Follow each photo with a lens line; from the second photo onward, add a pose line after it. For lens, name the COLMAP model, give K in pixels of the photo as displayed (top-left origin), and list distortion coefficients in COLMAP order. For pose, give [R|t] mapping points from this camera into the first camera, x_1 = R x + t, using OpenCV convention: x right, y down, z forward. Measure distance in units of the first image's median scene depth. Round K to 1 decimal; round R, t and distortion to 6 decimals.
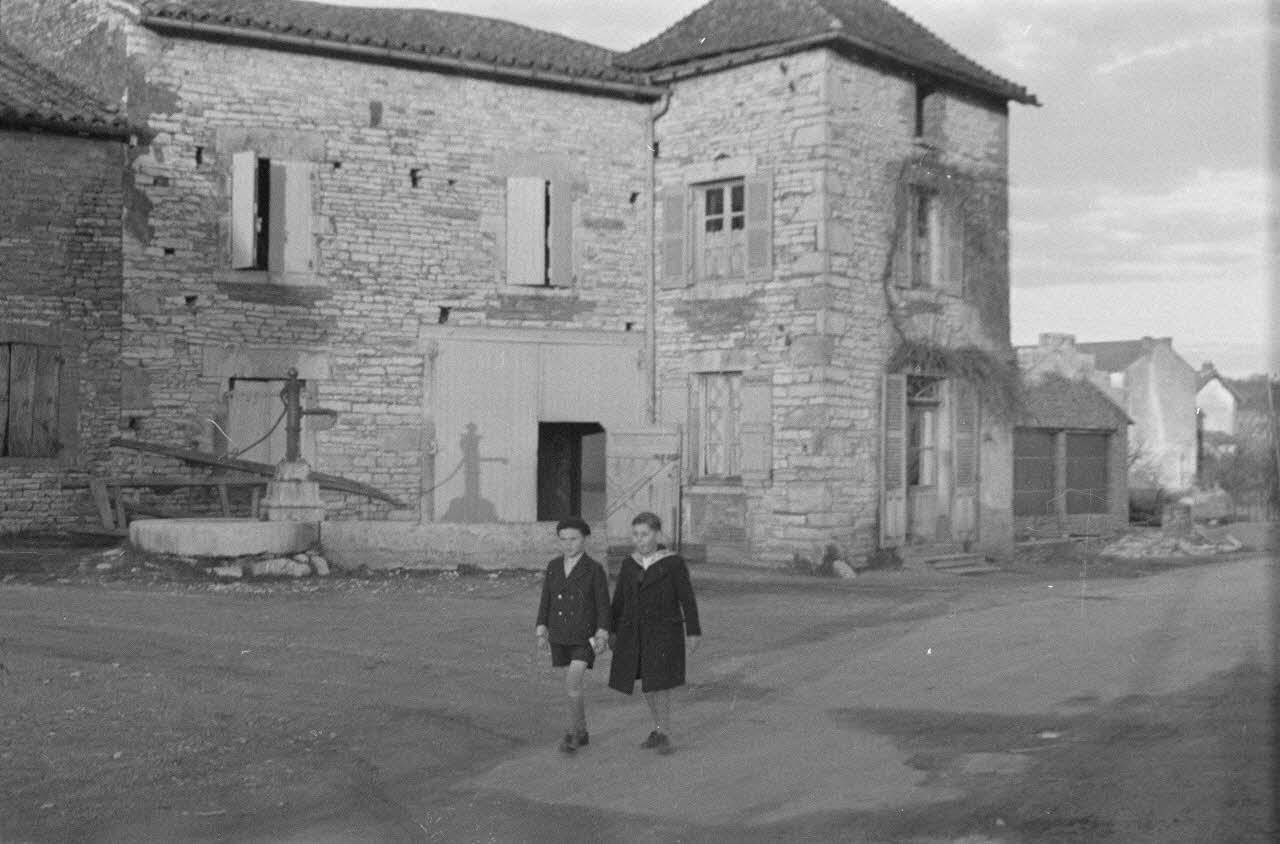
lens RADIAL K [[1710.5, 0, 640.0], [0, 1710.5, 422.0], [0, 0, 1]] dist [0.000115, -0.017257]
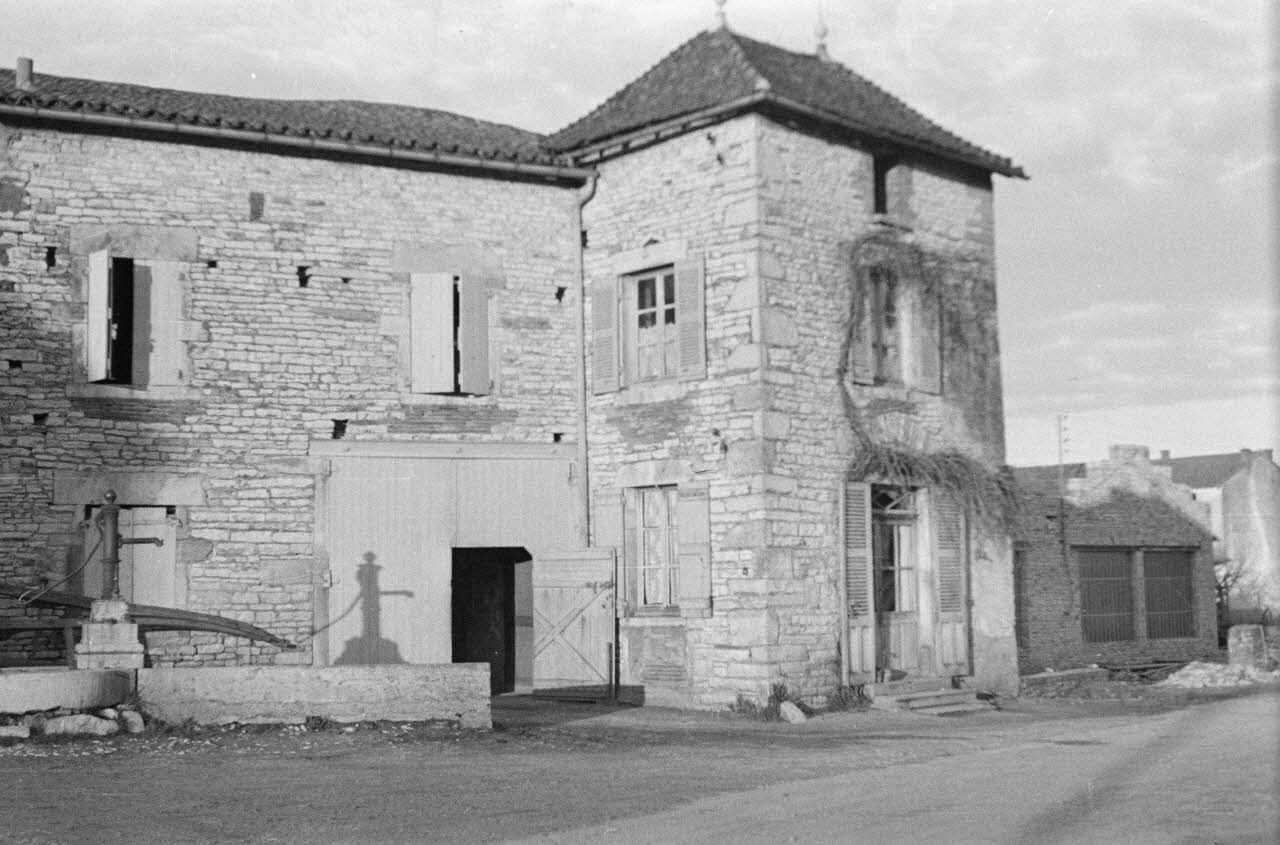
lens RADIAL K [[1732.3, 0, 640.0], [0, 1732.3, 422.5], [0, 0, 1]] dist [-0.007055, -0.034336]
pose [[0.998054, -0.027380, -0.056029, 0.092695], [0.023079, 0.996840, -0.076013, 0.005716], [0.057933, 0.074572, 0.995531, 0.120102]]
